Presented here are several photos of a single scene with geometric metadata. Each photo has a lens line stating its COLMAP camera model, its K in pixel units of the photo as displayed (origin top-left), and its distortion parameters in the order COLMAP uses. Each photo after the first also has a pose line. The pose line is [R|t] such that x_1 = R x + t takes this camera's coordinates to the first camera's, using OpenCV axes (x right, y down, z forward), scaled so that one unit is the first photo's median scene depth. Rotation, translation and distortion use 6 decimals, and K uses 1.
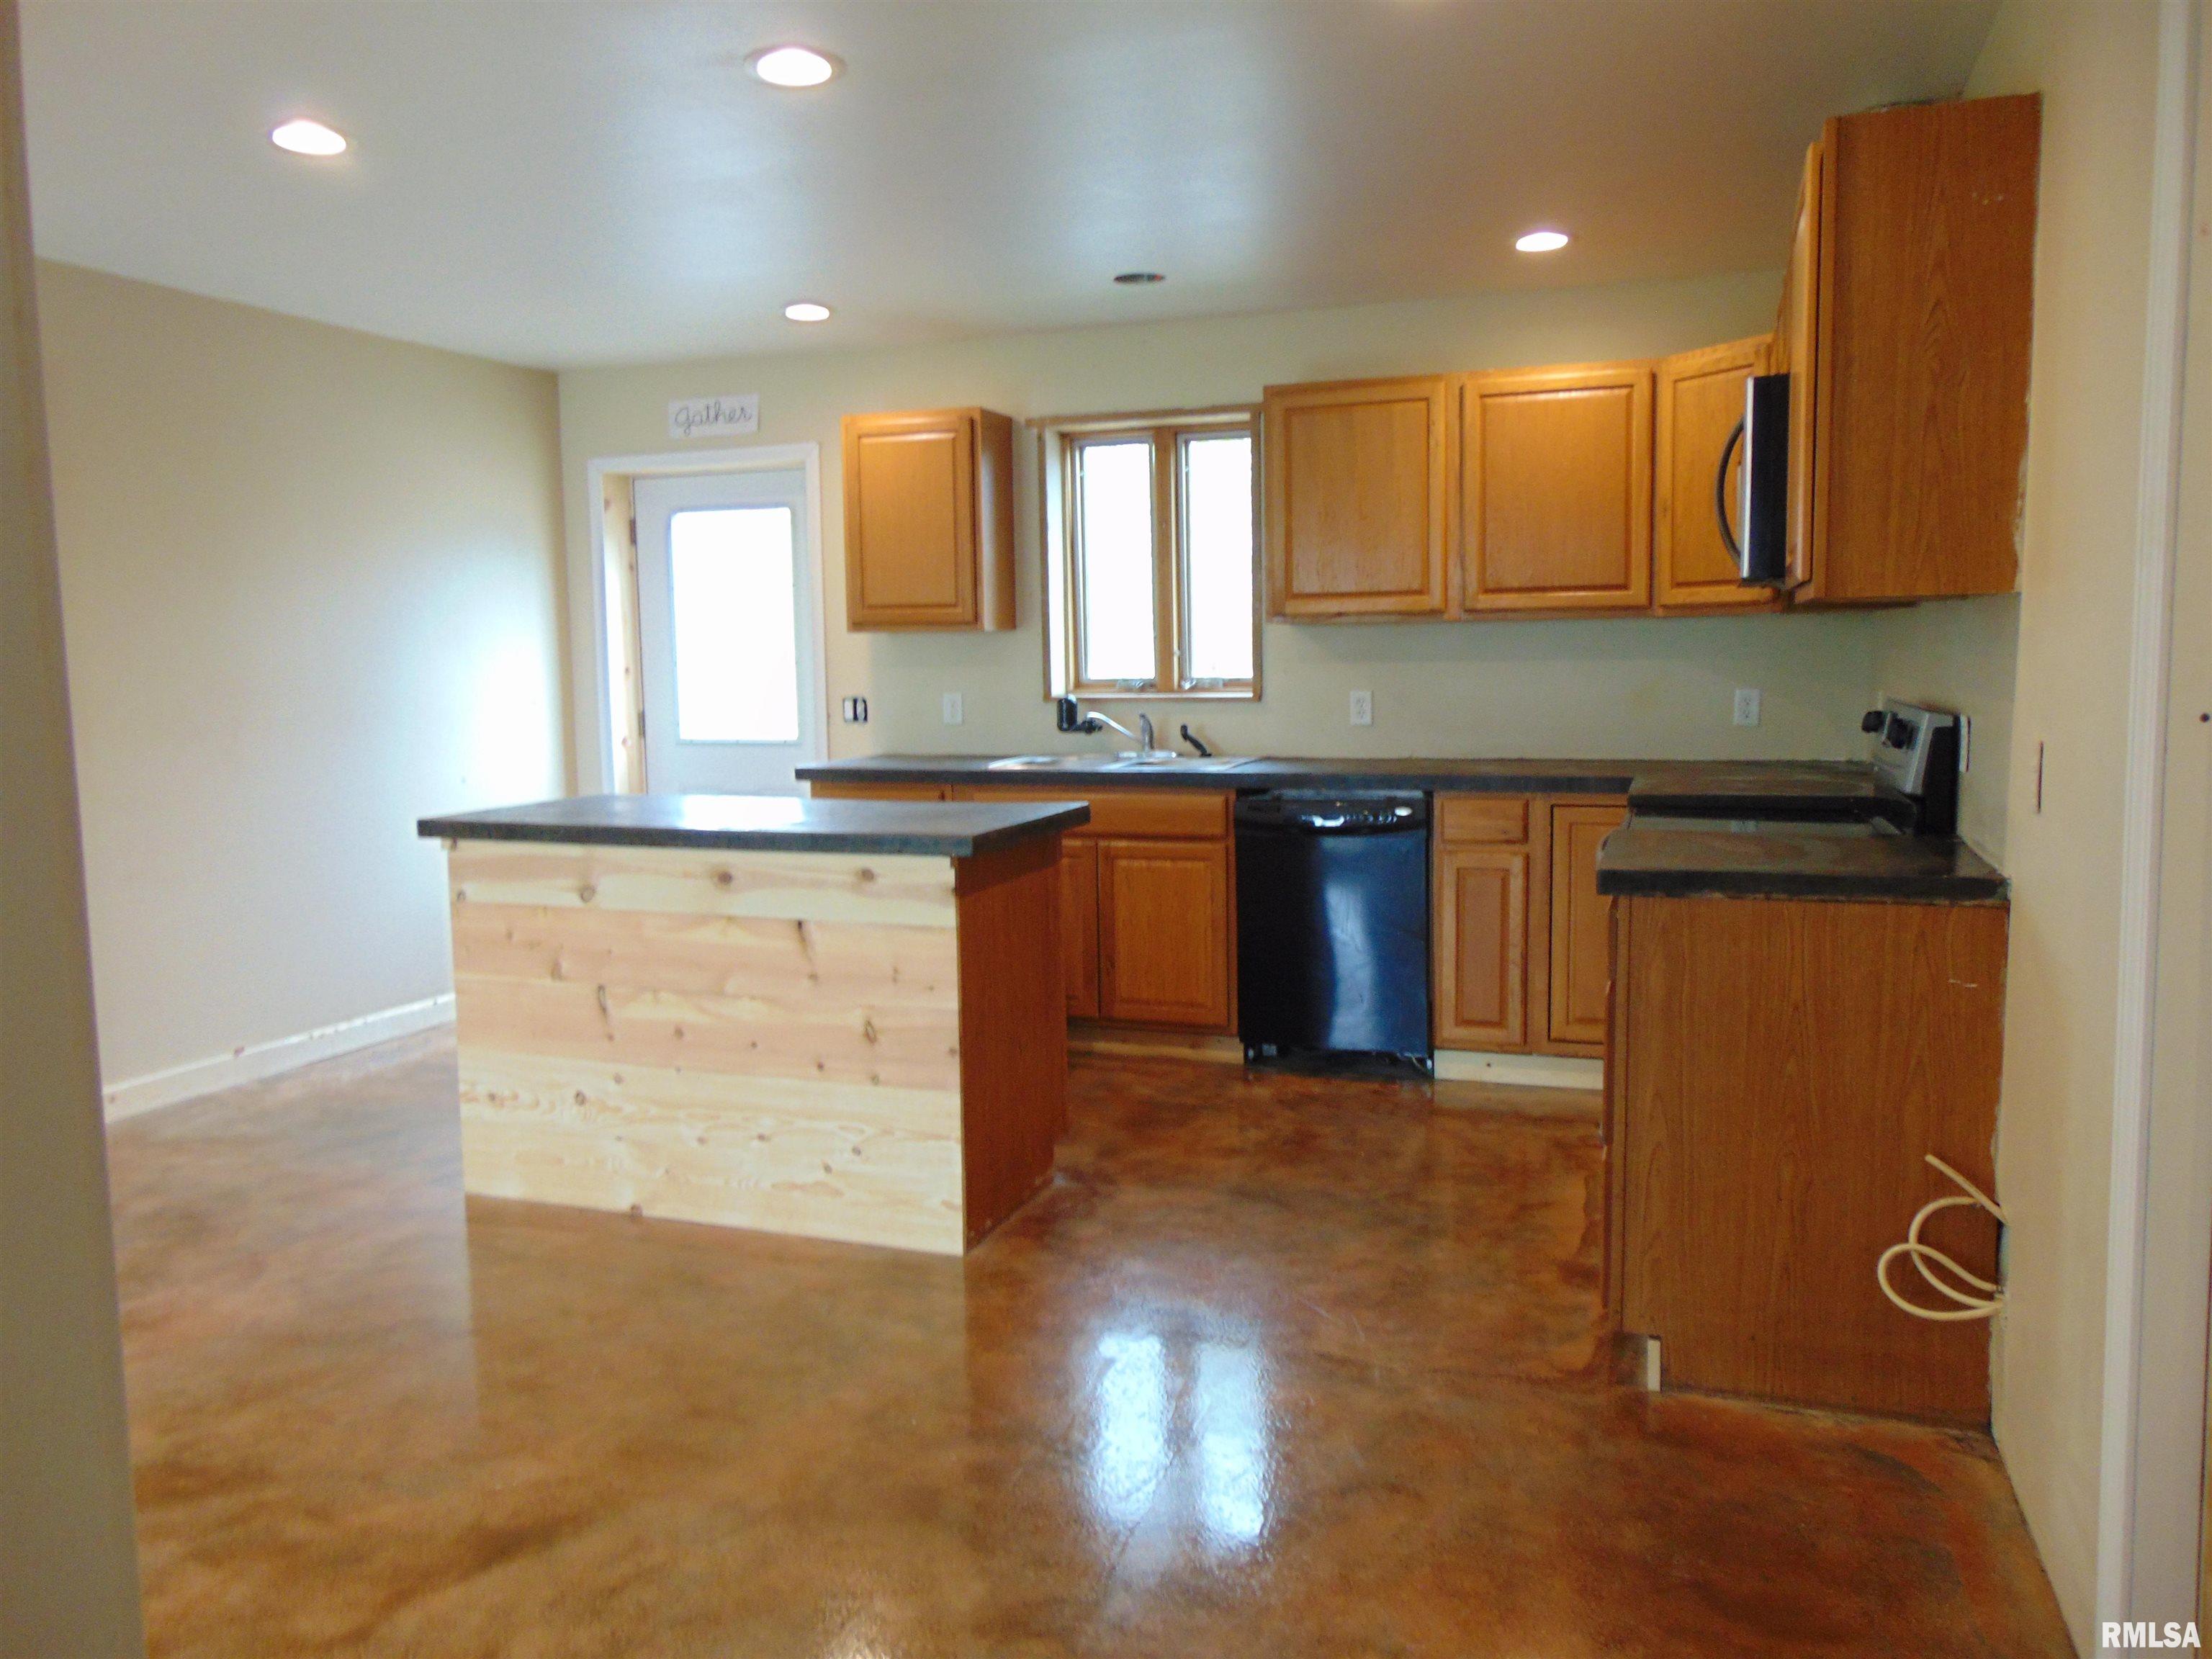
lens RADIAL K [[1647.0, 0, 1108.7], [0, 1647.0, 816.7], [0, 0, 1]] dist [-0.049767, 0.087065]
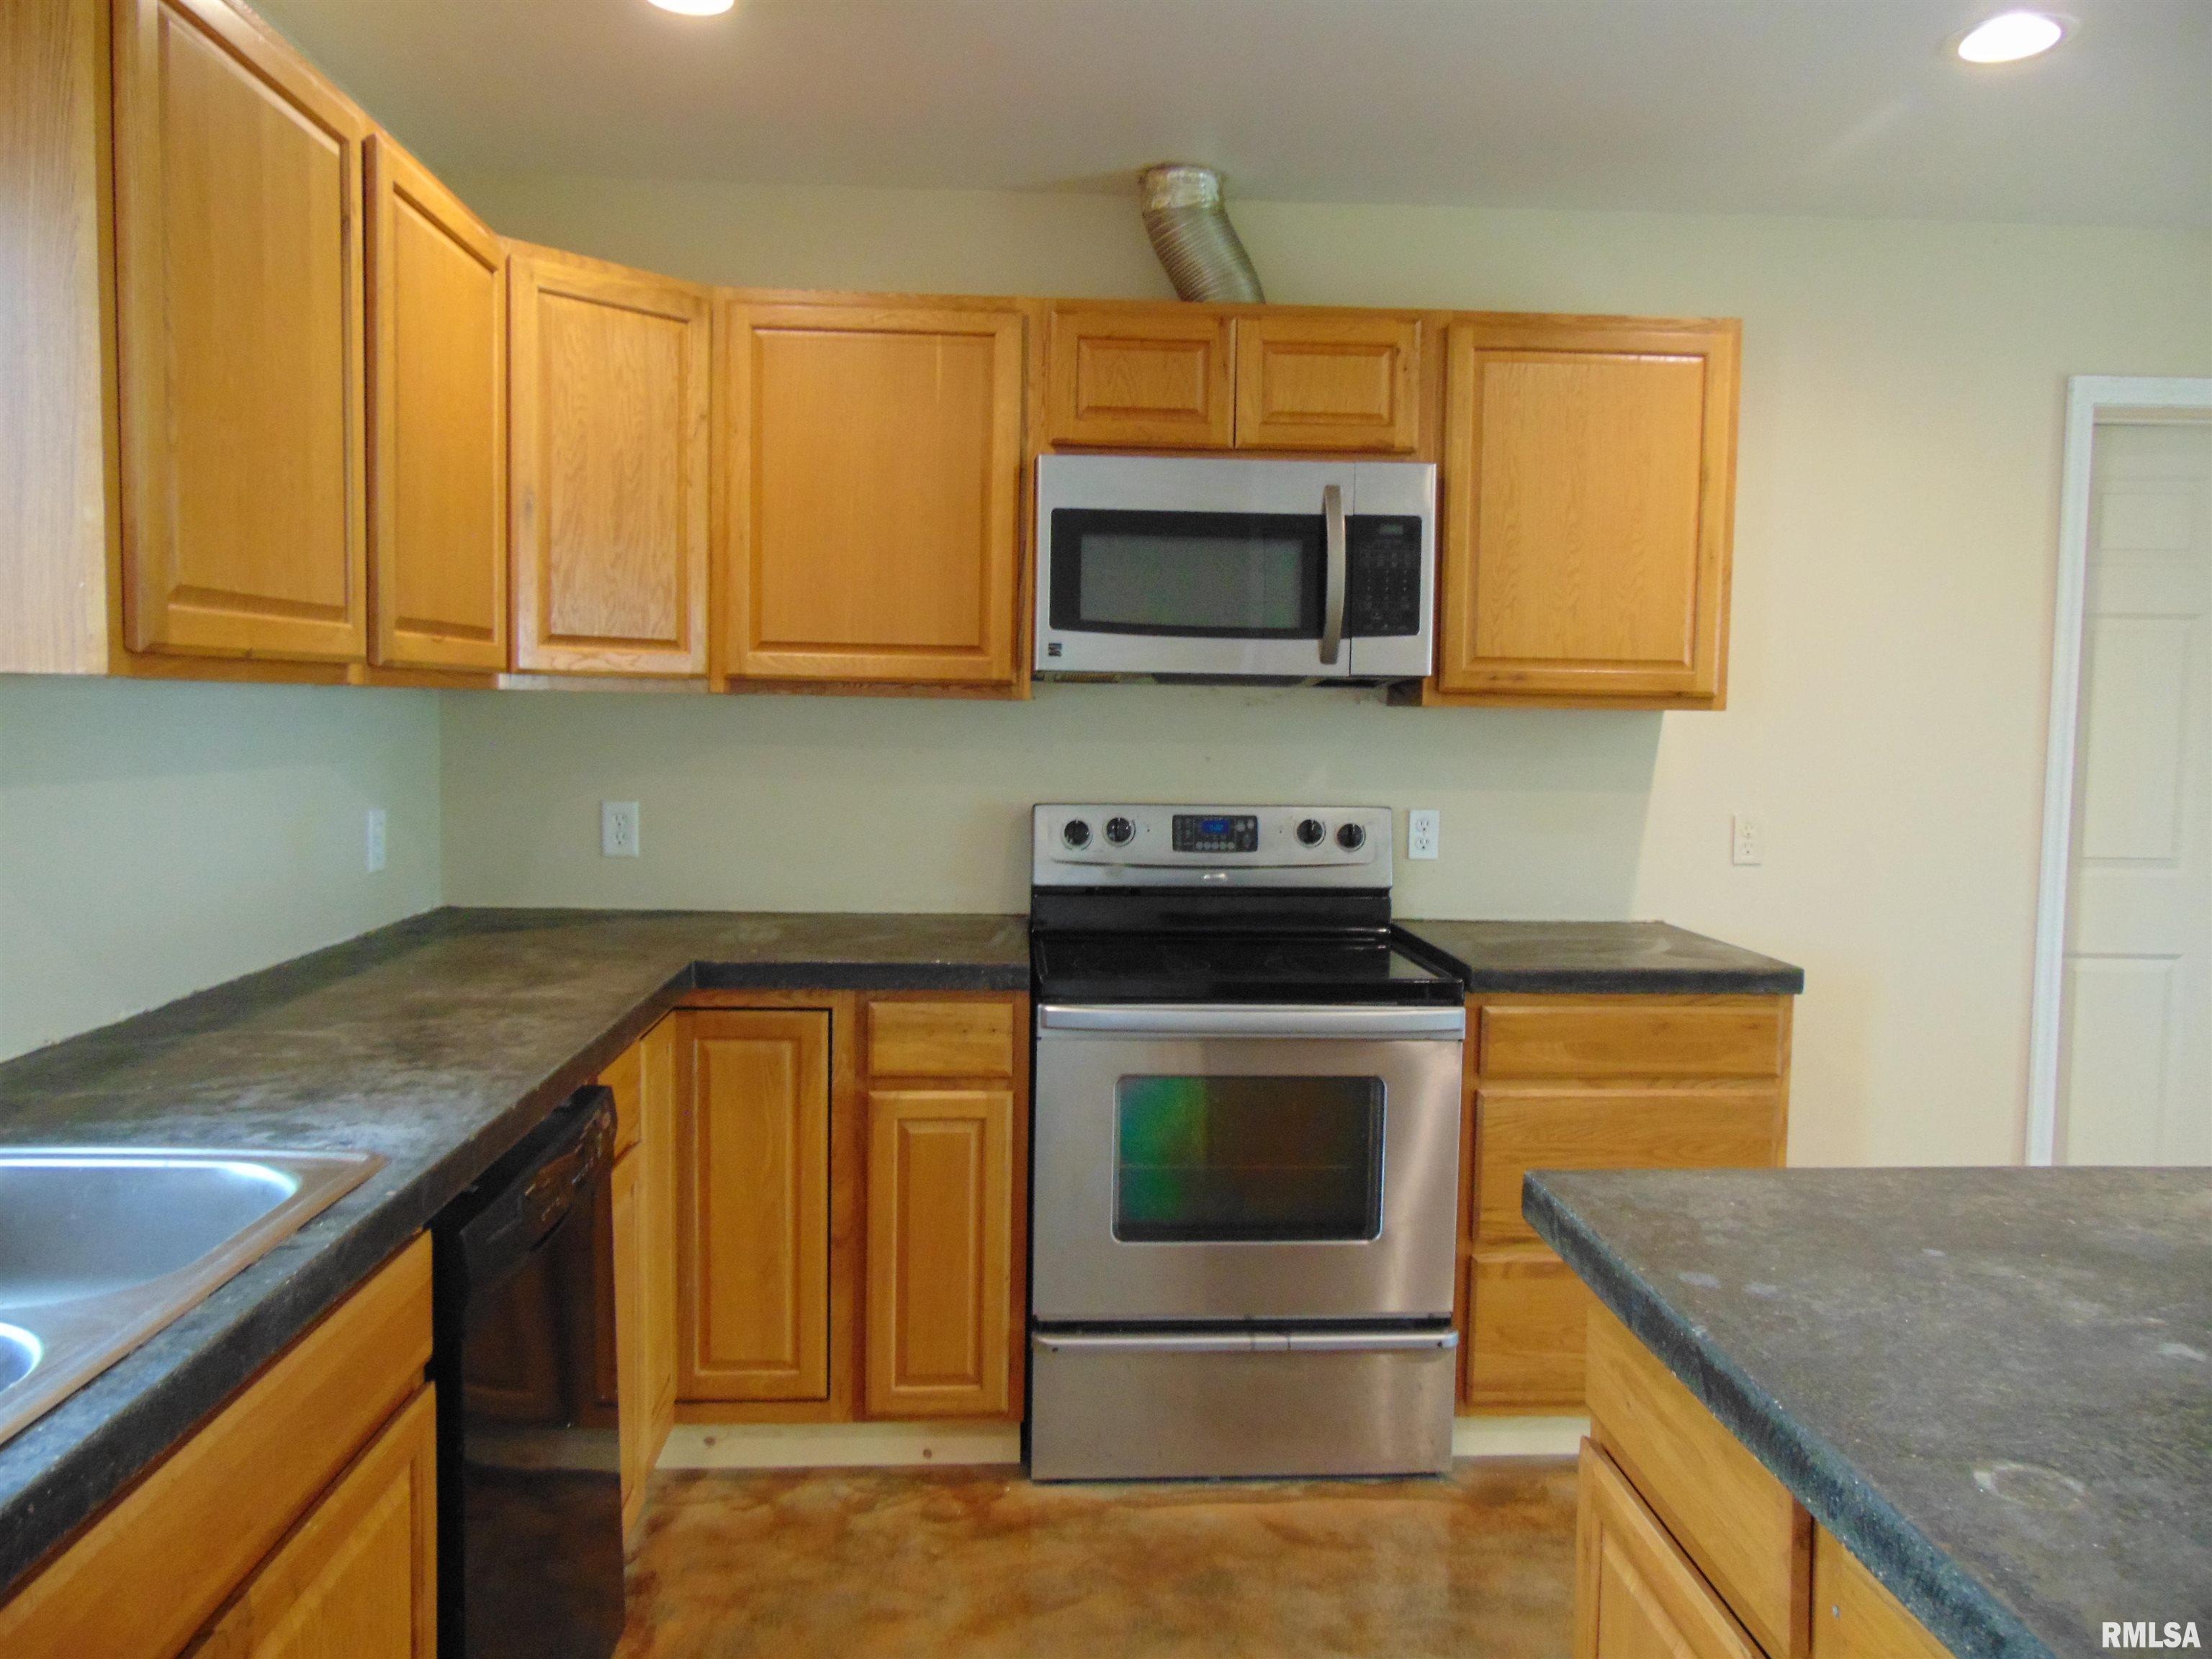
lens RADIAL K [[1635.8, 0, 1093.9], [0, 1635.8, 820.3], [0, 0, 1]] dist [-0.042520, 0.052234]
pose [[-0.386094, -0.049375, 0.921137, -0.262249], [0.083969, 0.992540, 0.088398, -0.107399], [-0.918630, 0.111477, -0.379068, 1.009527]]
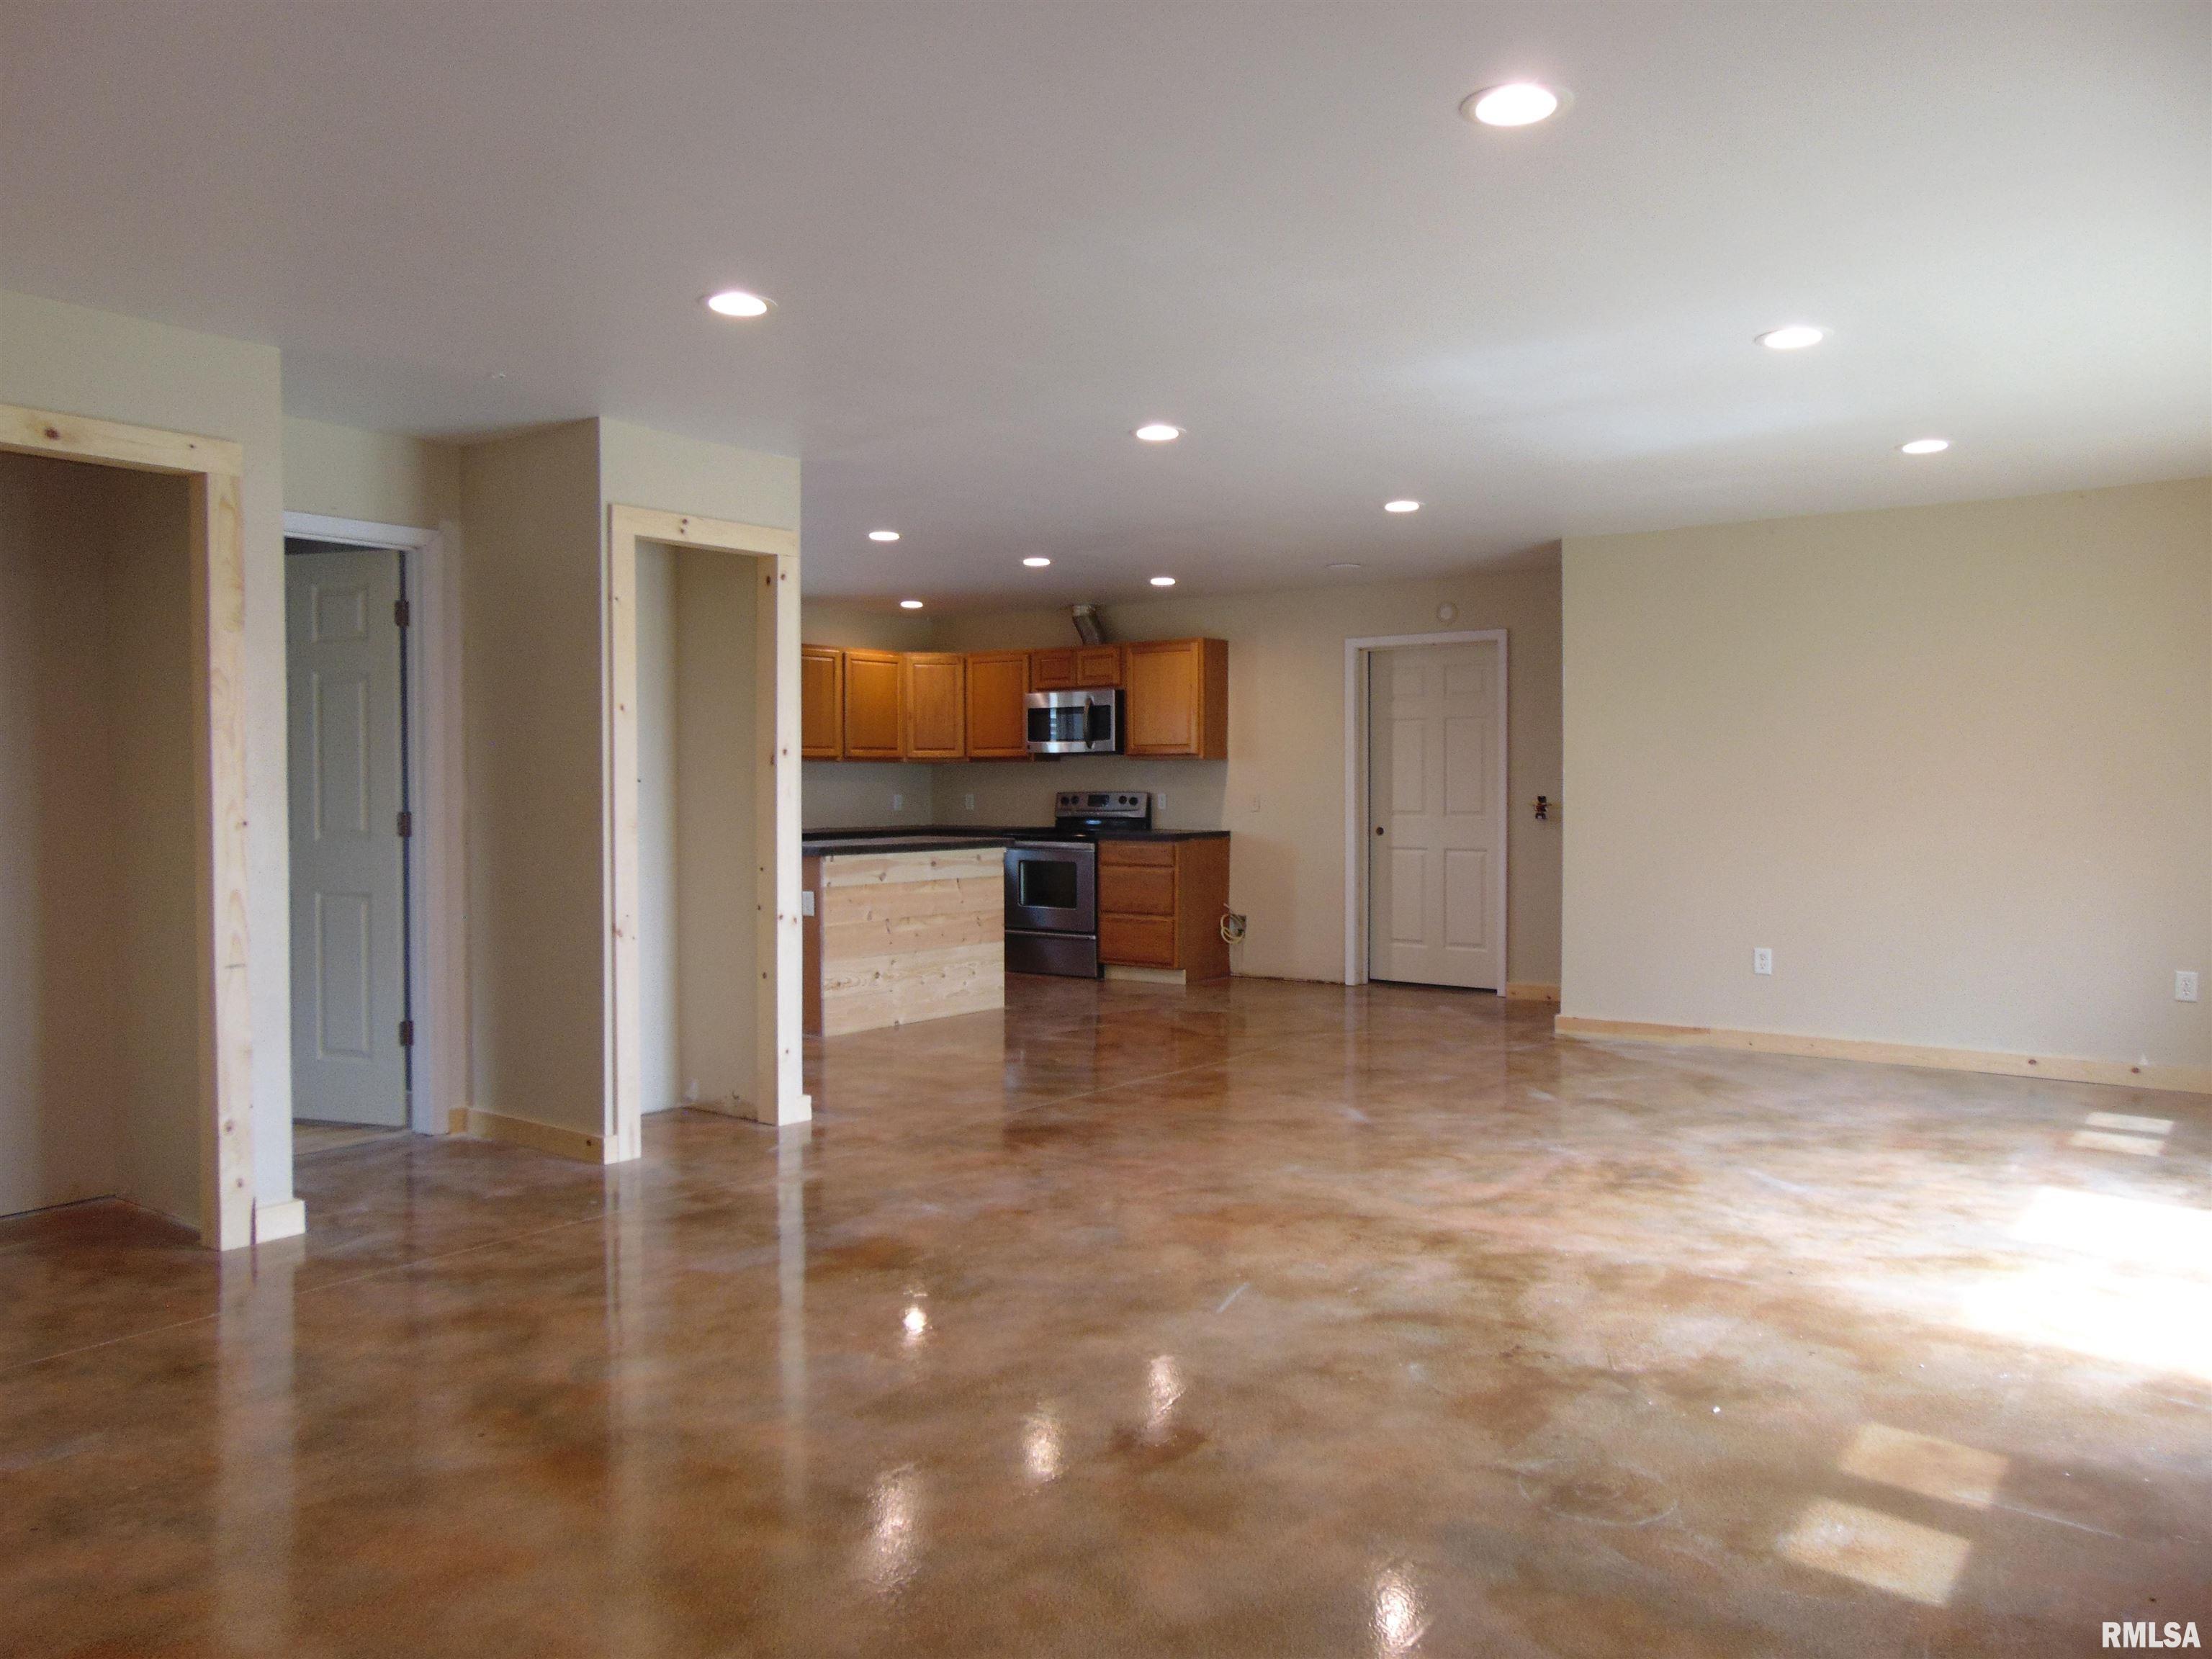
lens RADIAL K [[1647.0, 0, 1108.7], [0, 1647.0, 816.7], [0, 0, 1]] dist [-0.049767, 0.087065]
pose [[0.287167, -0.005294, 0.957866, -1.766766], [0.095976, 0.995112, -0.023274, 0.036022], [-0.953060, 0.098616, 0.286271, 0.067425]]
